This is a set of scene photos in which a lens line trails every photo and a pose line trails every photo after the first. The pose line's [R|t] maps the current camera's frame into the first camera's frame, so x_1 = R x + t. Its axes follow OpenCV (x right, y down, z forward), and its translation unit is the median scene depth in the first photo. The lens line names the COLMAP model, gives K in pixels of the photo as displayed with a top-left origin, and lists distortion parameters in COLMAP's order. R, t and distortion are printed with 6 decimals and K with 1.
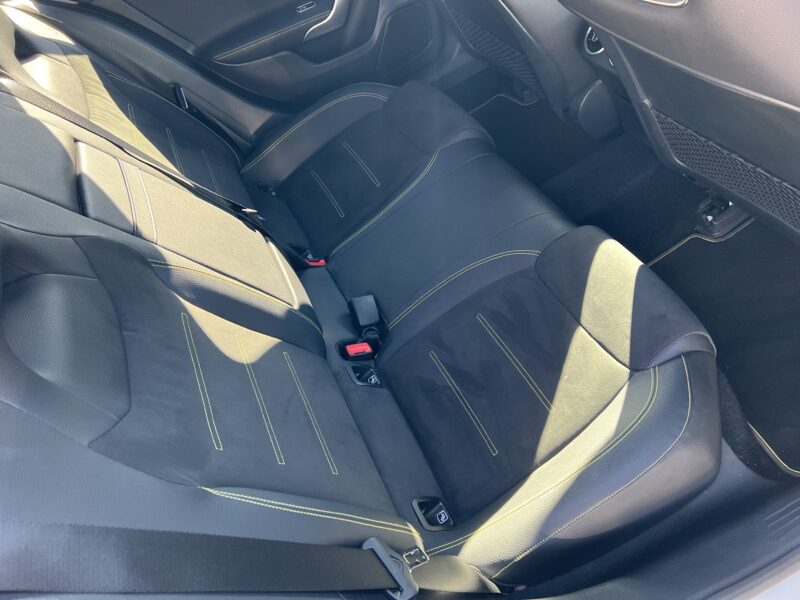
lens RADIAL K [[591.0, 0, 400.0], [0, 591.0, 300.0], [0, 0, 1]] dist [0.046574, -0.072500]
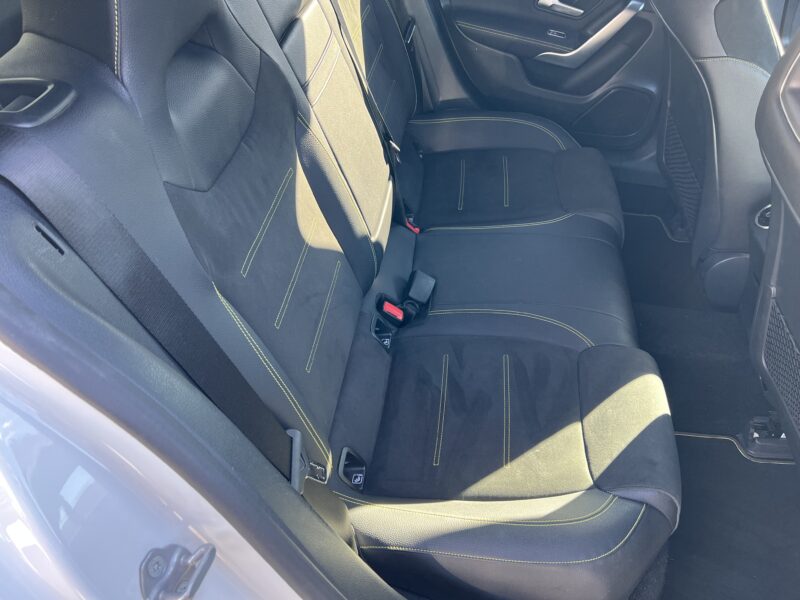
lens RADIAL K [[598.2, 0, 401.9], [0, 598.2, 310.9], [0, 0, 1]] dist [0.040702, -0.057157]
pose [[0.778520, 0.619238, -0.102233, 0.052152], [-0.623416, 0.781799, -0.011956, 0.091691], [0.072522, 0.073042, 0.994689, -0.046775]]
